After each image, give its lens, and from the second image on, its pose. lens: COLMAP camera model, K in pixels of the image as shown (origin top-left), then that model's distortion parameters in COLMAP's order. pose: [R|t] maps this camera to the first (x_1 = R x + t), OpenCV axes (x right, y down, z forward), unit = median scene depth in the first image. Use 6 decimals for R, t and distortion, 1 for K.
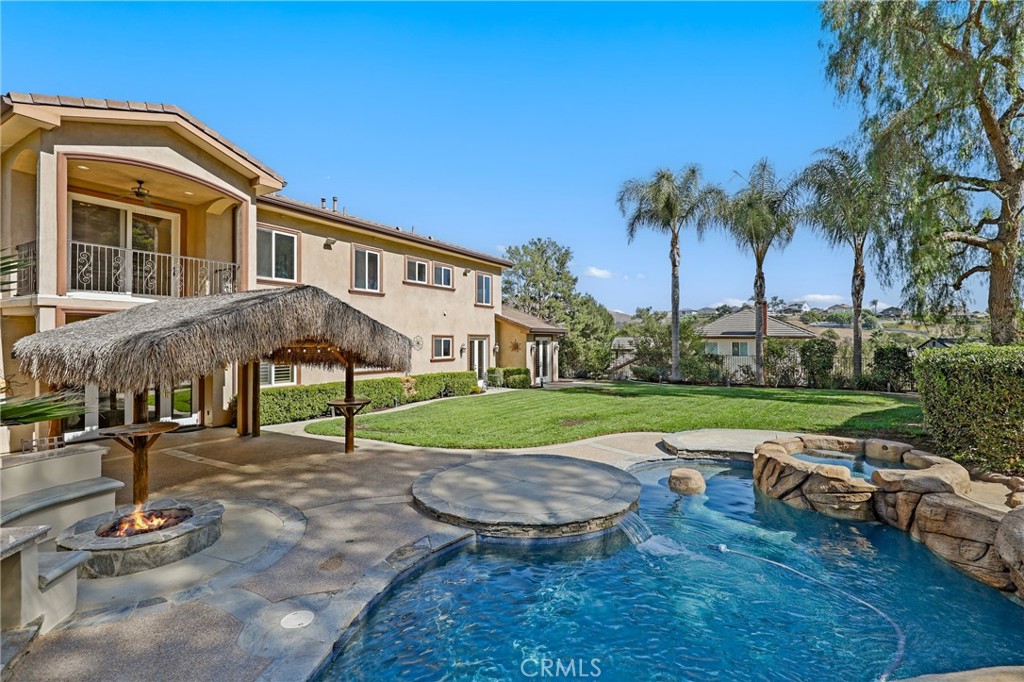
lens RADIAL K [[463.3, 0, 514.3], [0, 463.3, 339.6], [0, 0, 1]] dist [-0.010456, -0.000701]
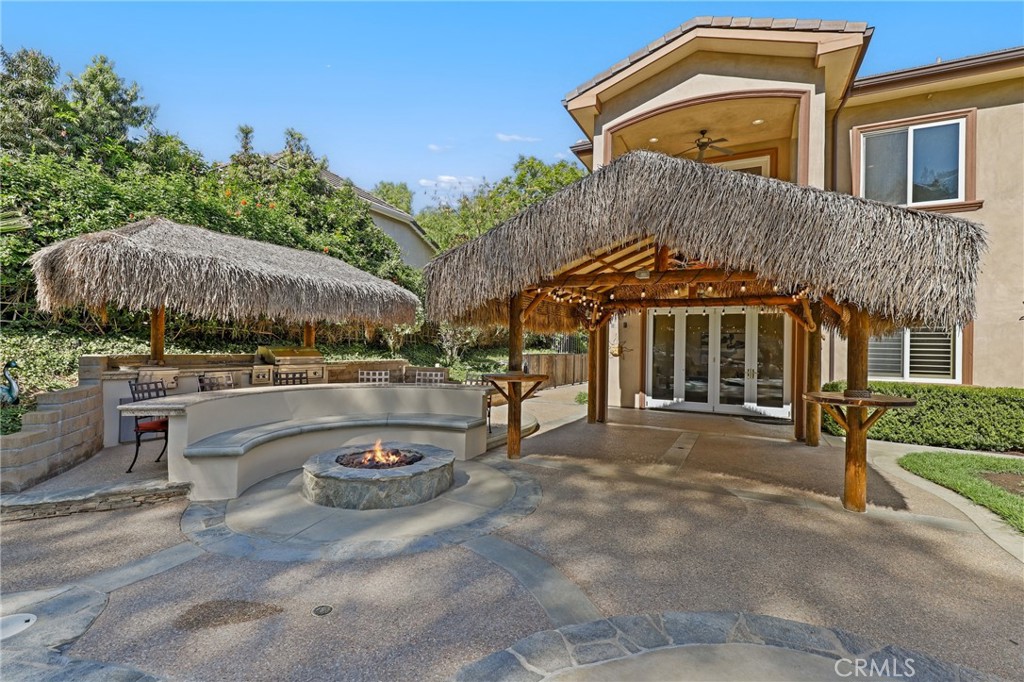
lens RADIAL K [[463.3, 0, 513.2], [0, 463.3, 341.7], [0, 0, 1]] dist [-0.010456, -0.000701]
pose [[0.072296, -0.001839, -0.997382, 0.088137], [-0.014887, 0.999885, -0.002922, 0.111306], [0.997272, 0.015059, 0.072260, 0.835224]]
